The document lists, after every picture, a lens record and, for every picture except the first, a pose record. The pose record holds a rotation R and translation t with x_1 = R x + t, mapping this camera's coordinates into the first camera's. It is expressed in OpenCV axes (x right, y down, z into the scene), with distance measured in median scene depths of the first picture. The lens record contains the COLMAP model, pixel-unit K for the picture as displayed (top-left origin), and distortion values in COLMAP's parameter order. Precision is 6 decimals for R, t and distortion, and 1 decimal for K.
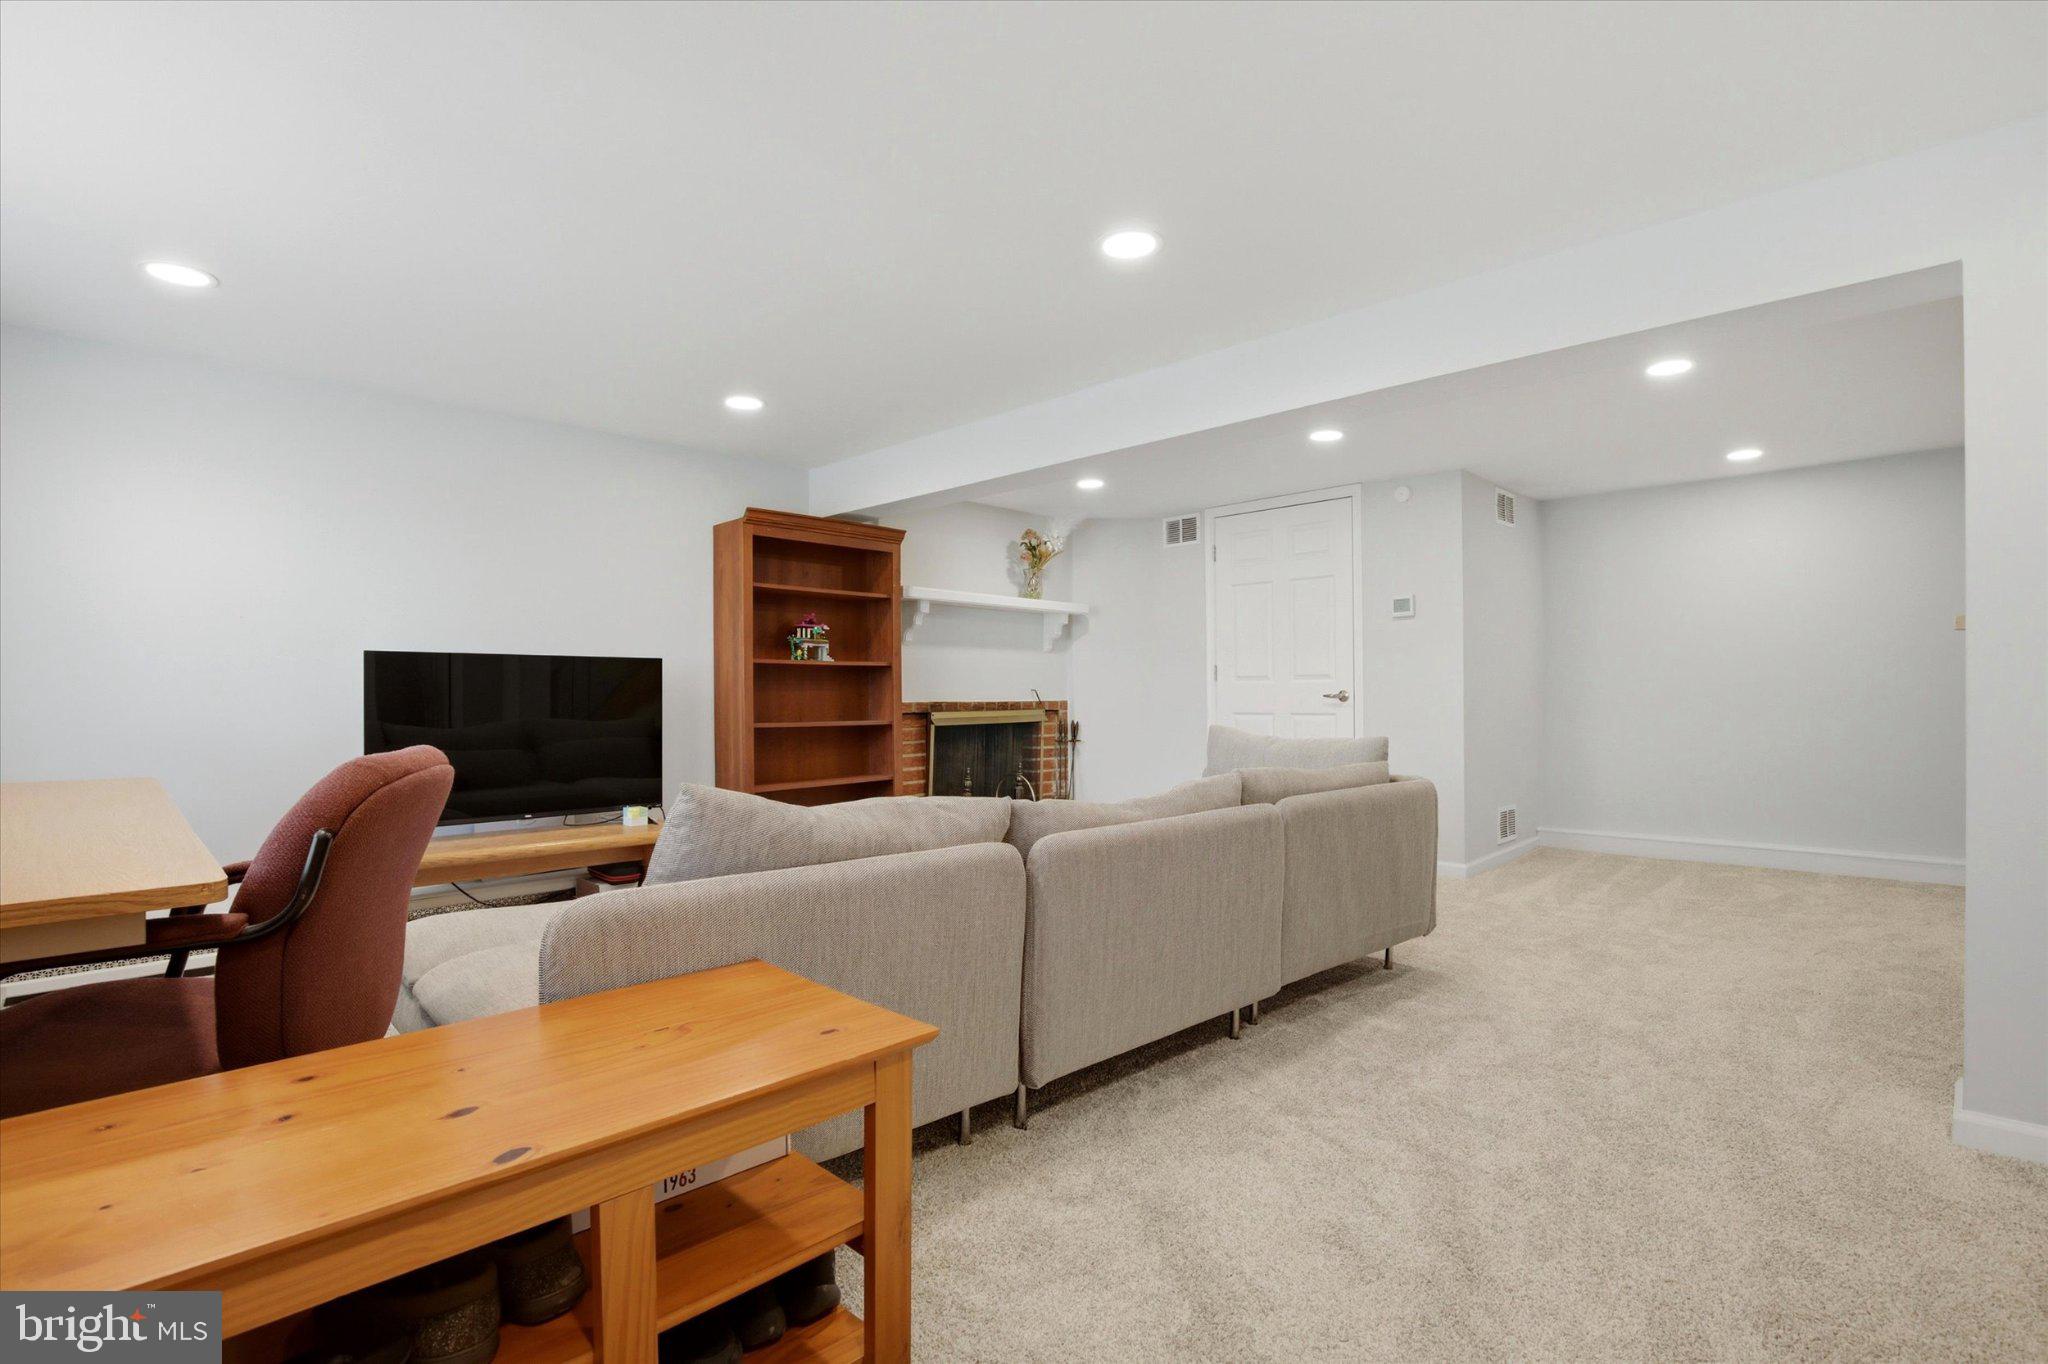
lens RADIAL K [[974.9, 0, 1035.7], [0, 974.9, 688.2], [0, 0, 1]] dist [-0.024861, 0.000372]
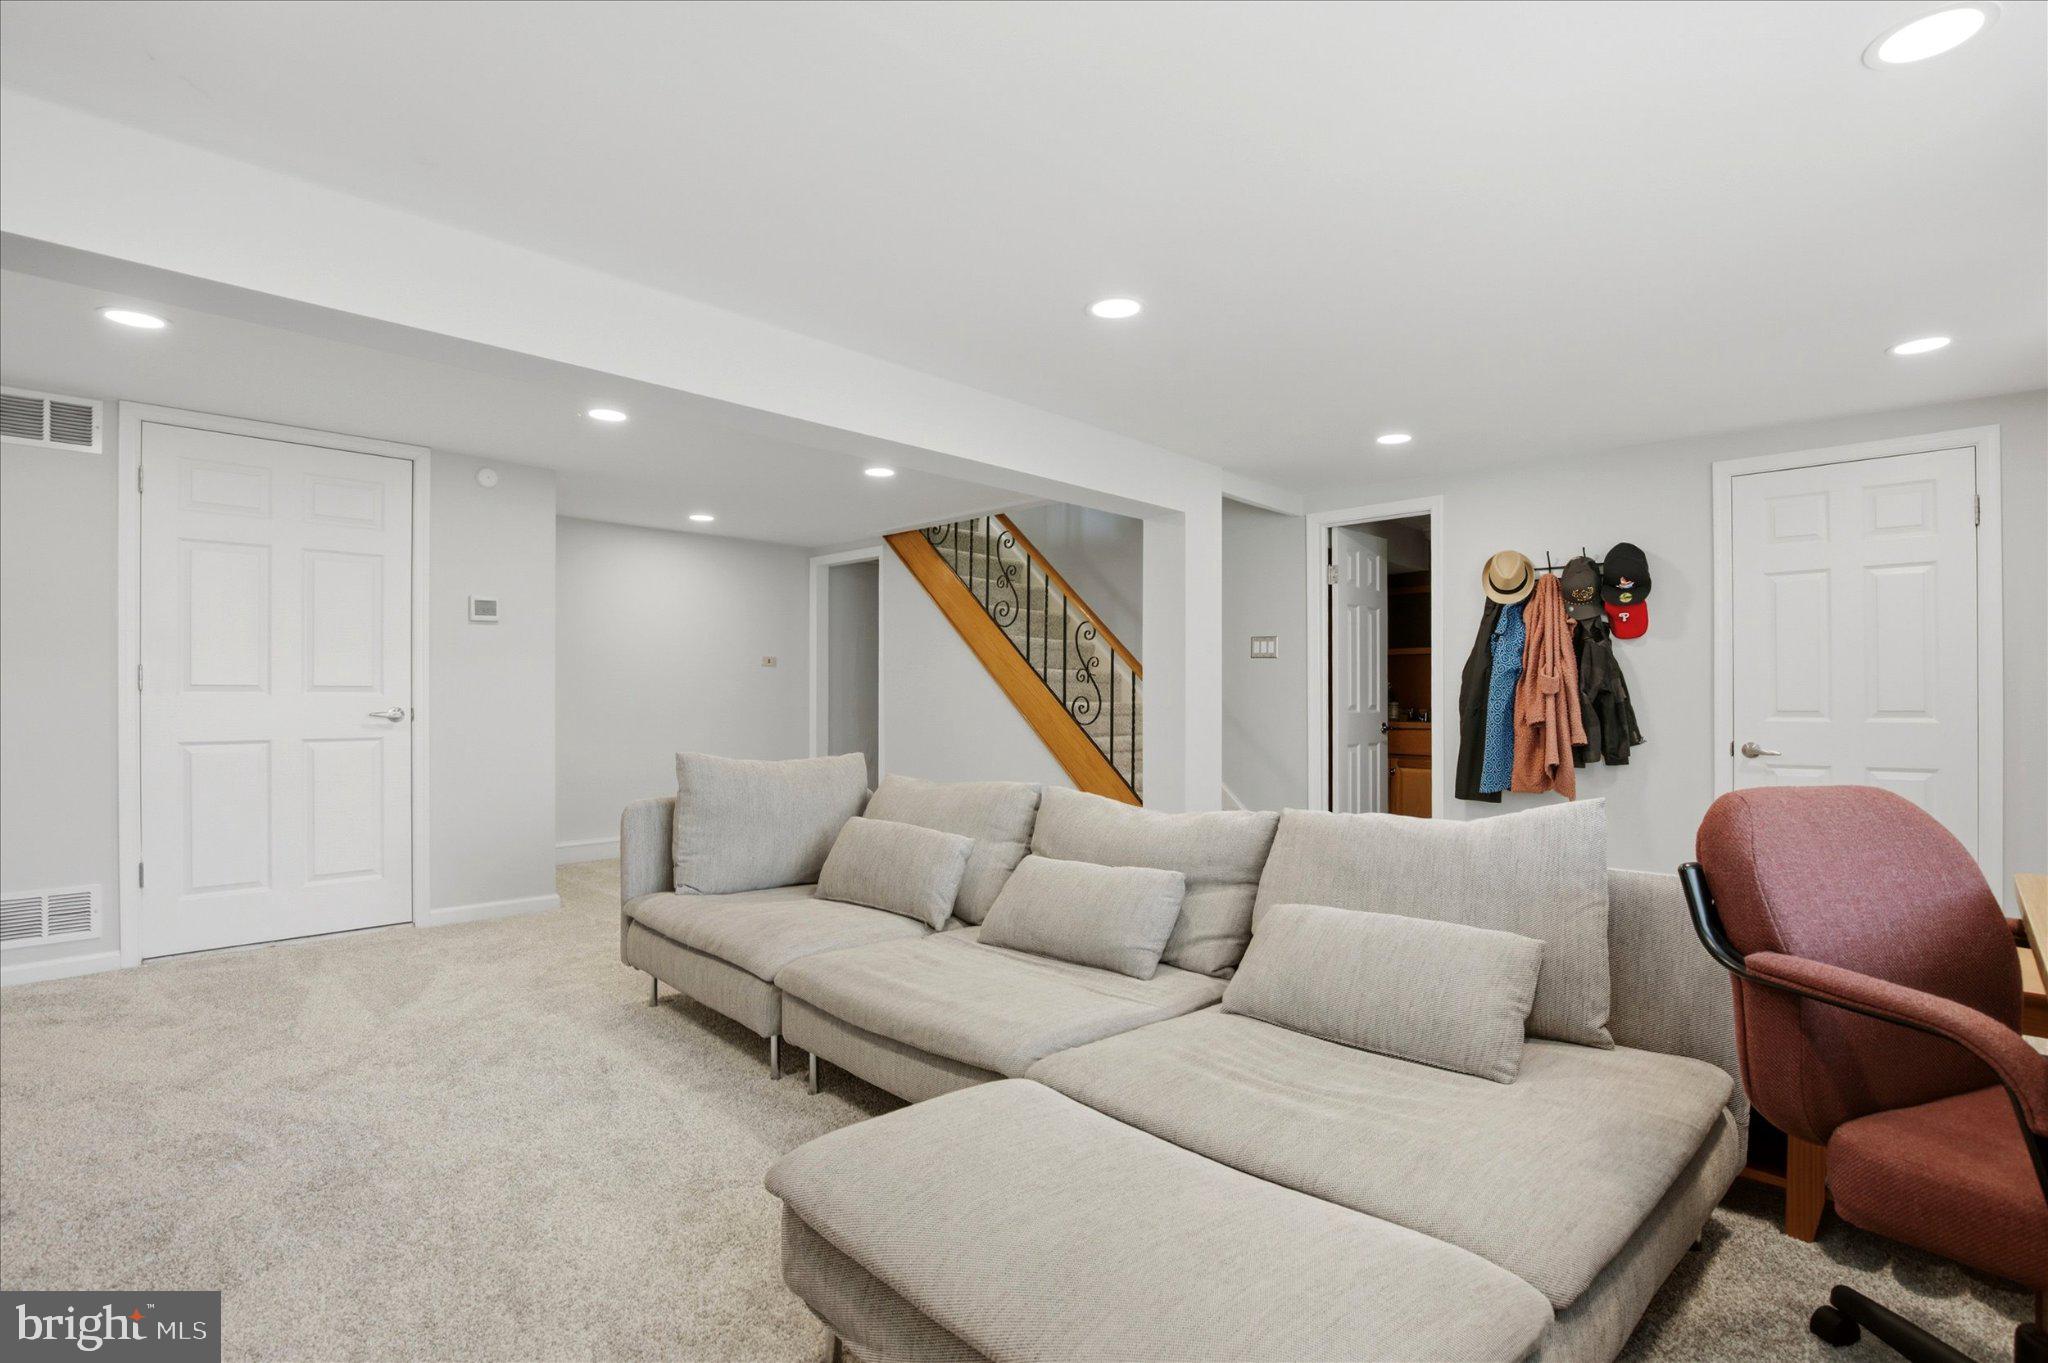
lens RADIAL K [[974.9, 0, 1035.7], [0, 974.9, 687.7], [0, 0, 1]] dist [-0.024861, 0.000372]
pose [[-0.003115, 0.016551, 0.999858, -0.363701], [-0.012452, 0.999785, -0.016589, -0.005968], [-0.999918, -0.012502, -0.002908, 0.403908]]
